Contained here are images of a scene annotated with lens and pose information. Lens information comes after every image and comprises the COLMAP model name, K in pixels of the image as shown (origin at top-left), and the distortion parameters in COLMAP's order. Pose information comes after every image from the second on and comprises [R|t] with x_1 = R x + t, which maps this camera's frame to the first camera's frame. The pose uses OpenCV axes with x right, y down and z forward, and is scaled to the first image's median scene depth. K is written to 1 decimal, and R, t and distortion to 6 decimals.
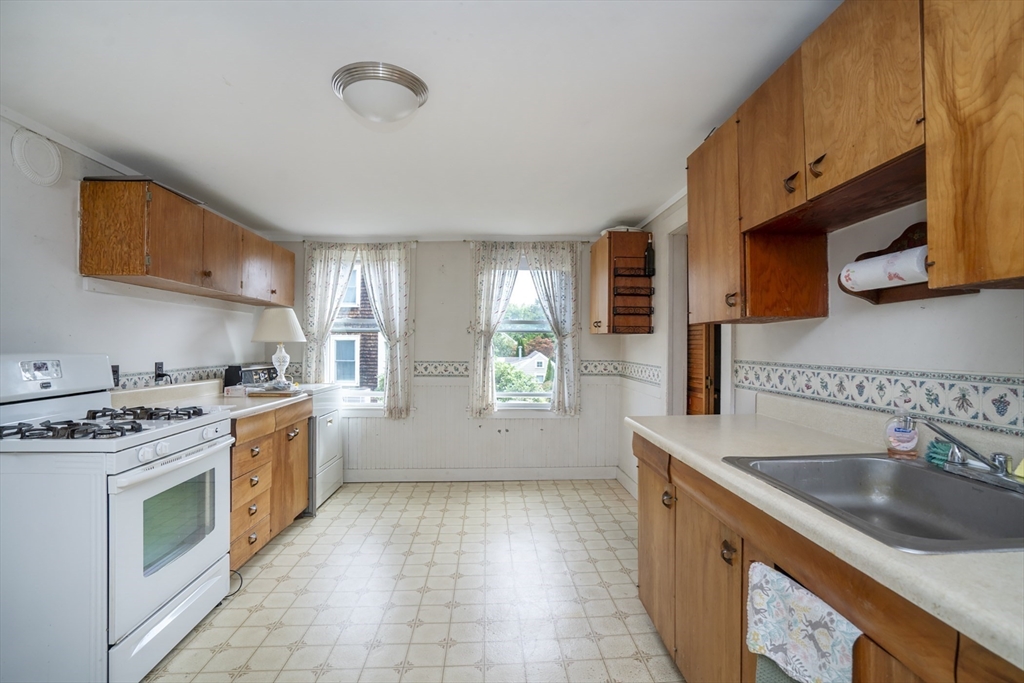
lens RADIAL K [[492.7, 0, 512.0], [0, 492.7, 341.5], [0, 0, 1]] dist [-0.059113, 0.031460]
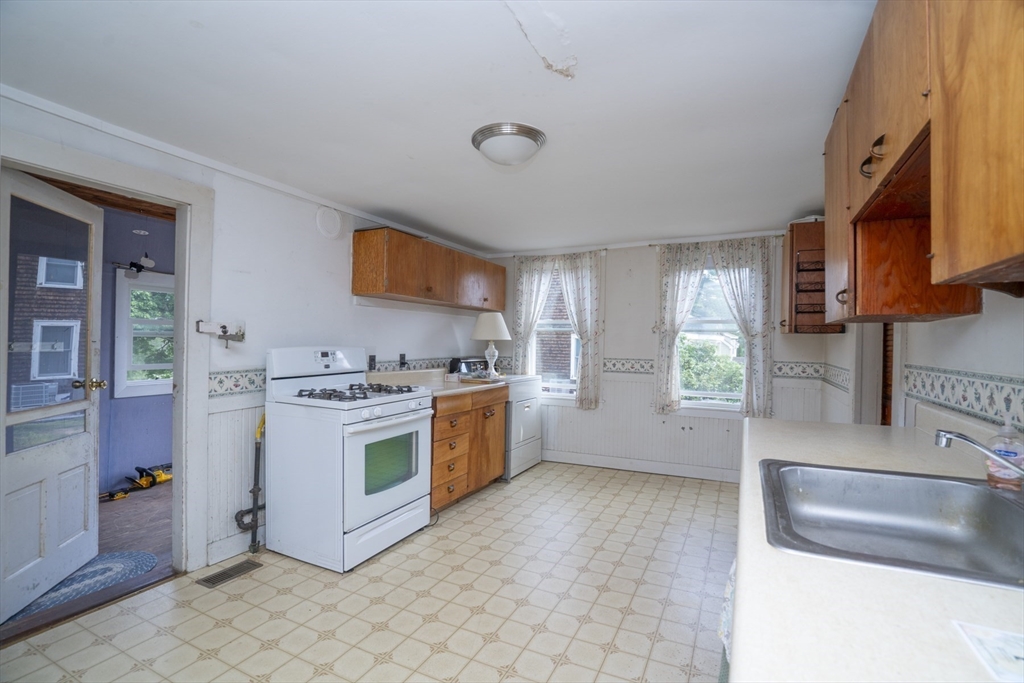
lens RADIAL K [[471.9, 0, 512.8], [0, 471.9, 341.9], [0, 0, 1]] dist [-0.050238, 0.019074]
pose [[0.875116, 0.008269, -0.483842, 0.184643], [-0.006423, 0.999964, 0.005472, -0.001133], [0.483870, -0.001681, 0.875138, -0.033051]]
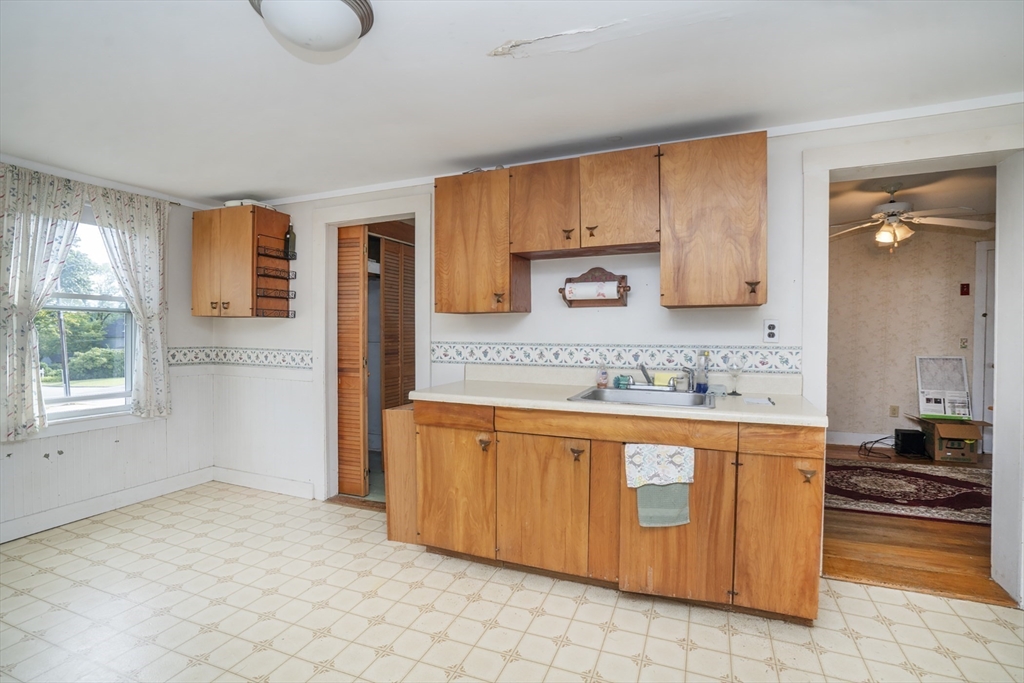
lens RADIAL K [[492.7, 0, 512.0], [0, 492.7, 341.5], [0, 0, 1]] dist [-0.059113, 0.031460]
pose [[0.421802, -0.019077, 0.906487, -0.475823], [-0.009851, 0.999623, 0.025621, 0.002335], [-0.906635, -0.019736, 0.421455, 0.200181]]
